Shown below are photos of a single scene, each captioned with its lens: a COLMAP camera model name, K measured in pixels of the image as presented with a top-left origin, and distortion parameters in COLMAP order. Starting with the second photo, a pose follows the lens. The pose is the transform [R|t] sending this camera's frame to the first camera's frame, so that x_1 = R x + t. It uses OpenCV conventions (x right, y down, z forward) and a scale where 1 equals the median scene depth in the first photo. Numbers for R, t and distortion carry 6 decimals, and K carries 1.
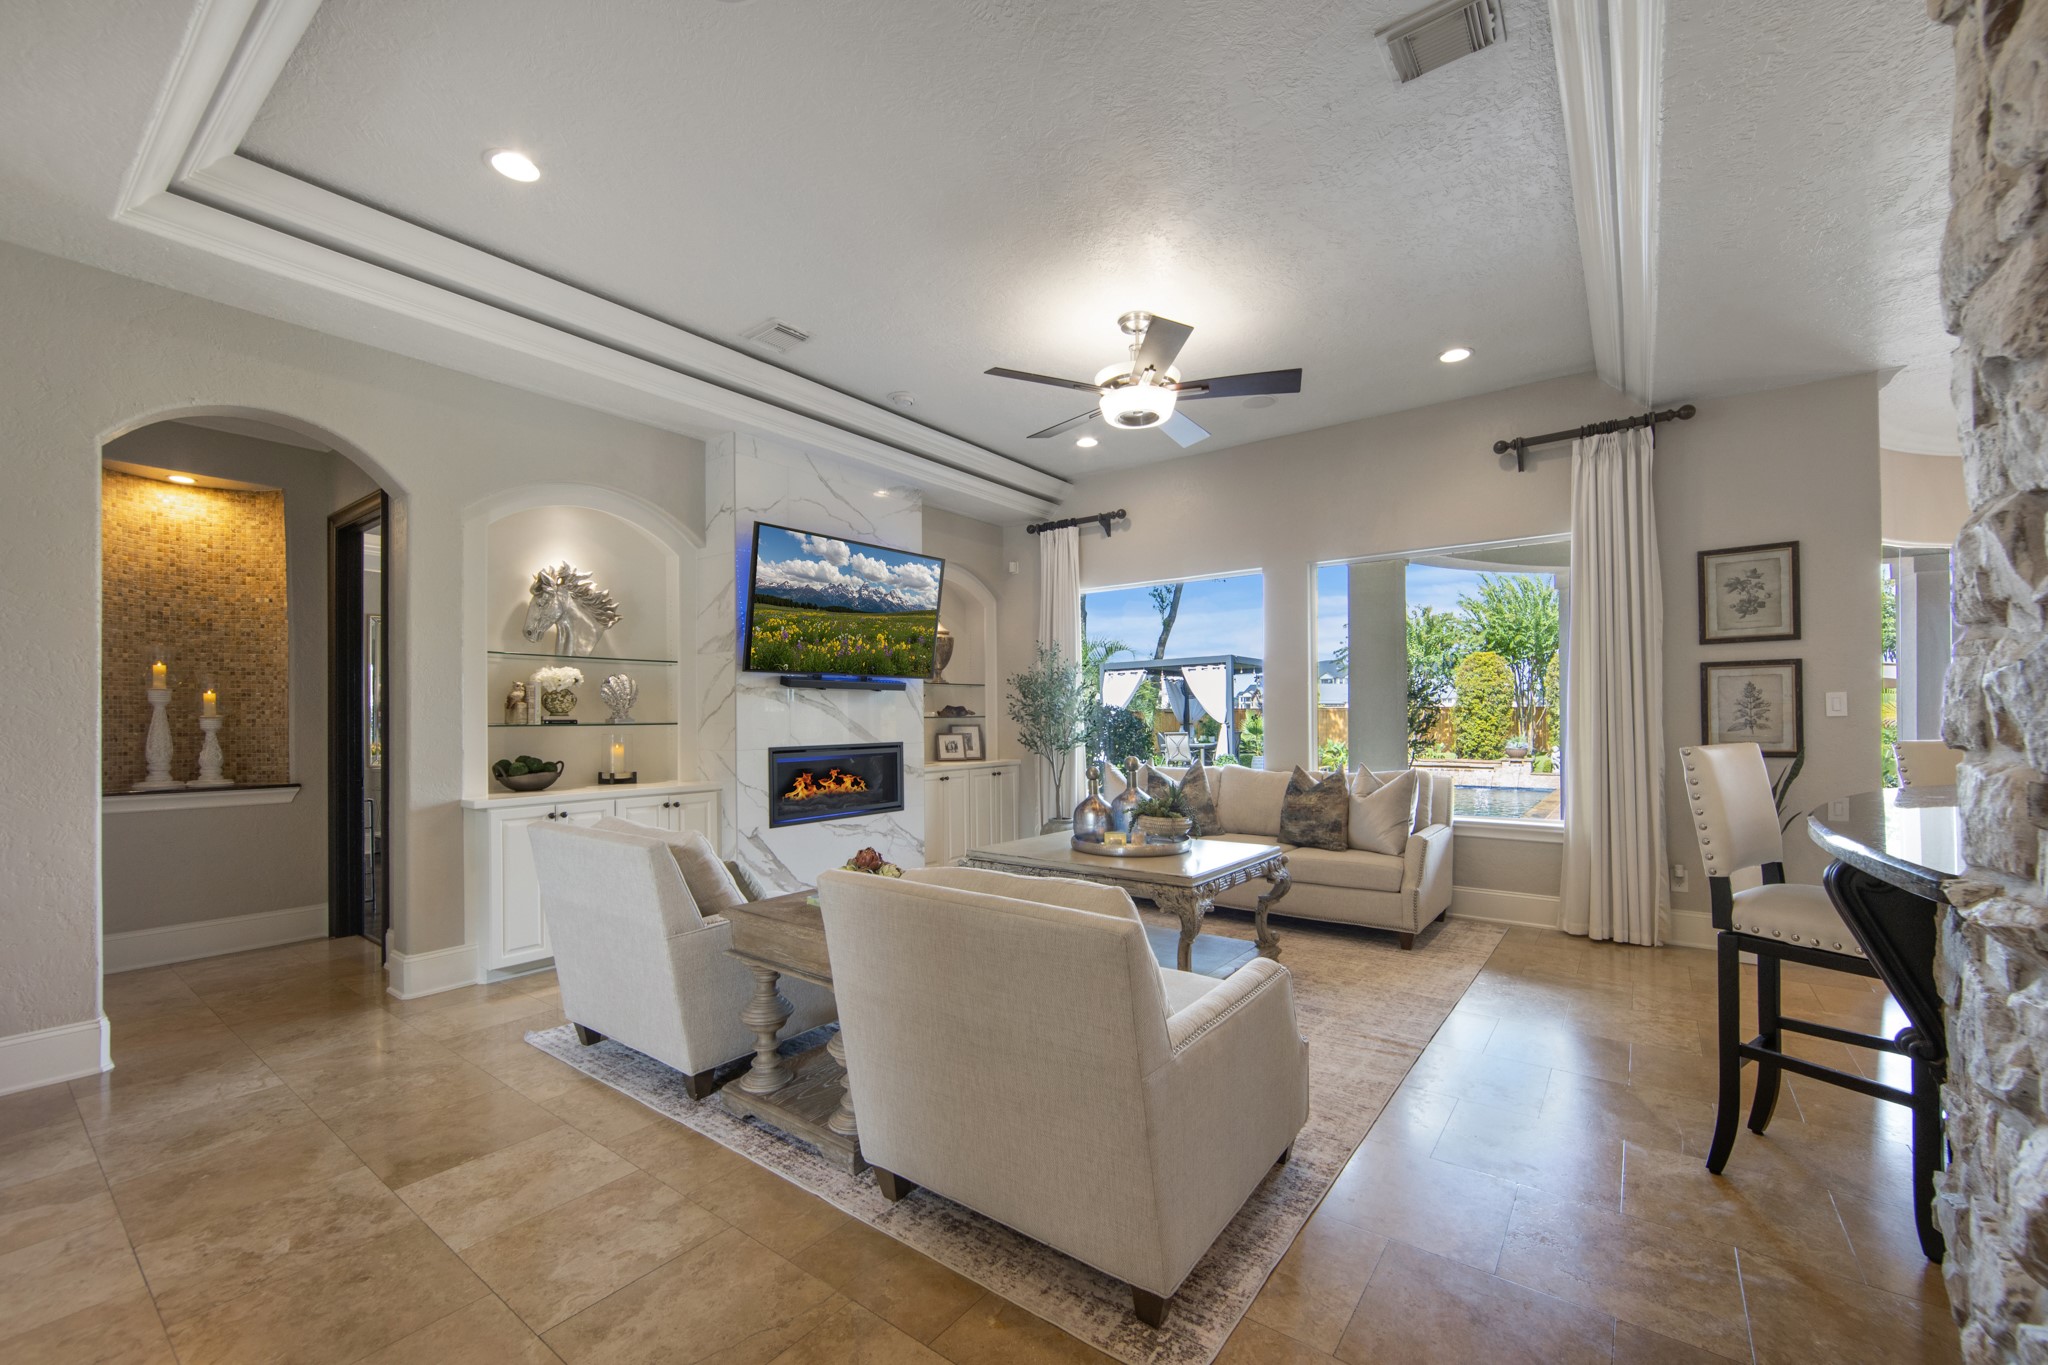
lens RADIAL K [[823.9, 0, 1037.1], [0, 823.9, 708.1], [0, 0, 1]] dist [-0.001762, -0.000017]
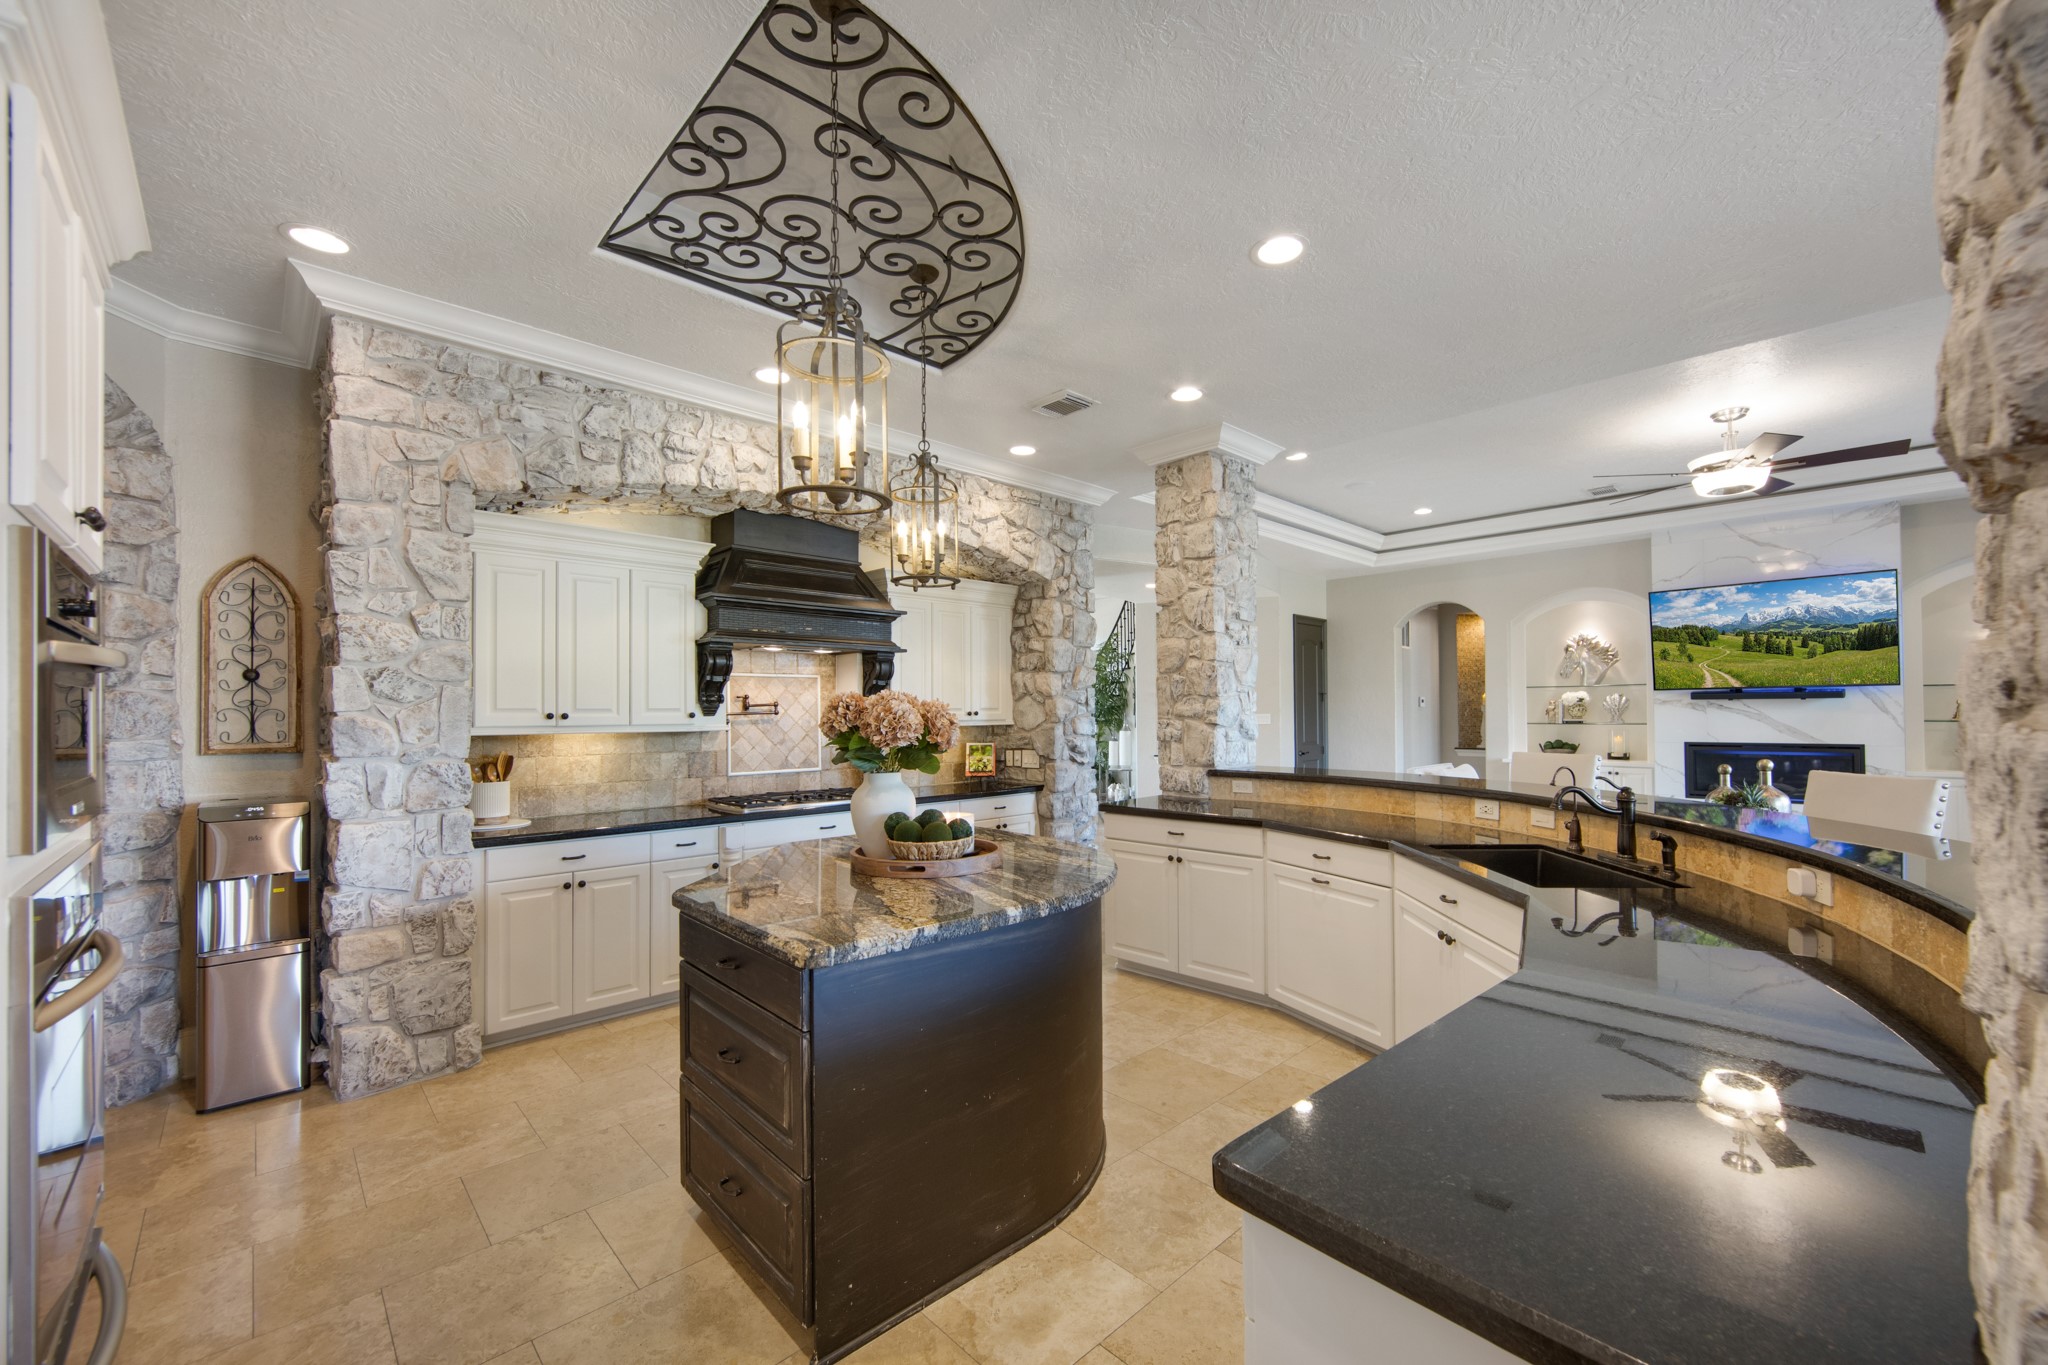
lens RADIAL K [[823.9, 0, 1037.1], [0, 823.9, 708.1], [0, 0, 1]] dist [-0.001762, -0.000017]
pose [[-0.180879, -0.002395, -0.983502, 1.322329], [0.011060, 0.999929, -0.004469, -0.017244], [0.983443, -0.011686, -0.180840, 0.158395]]
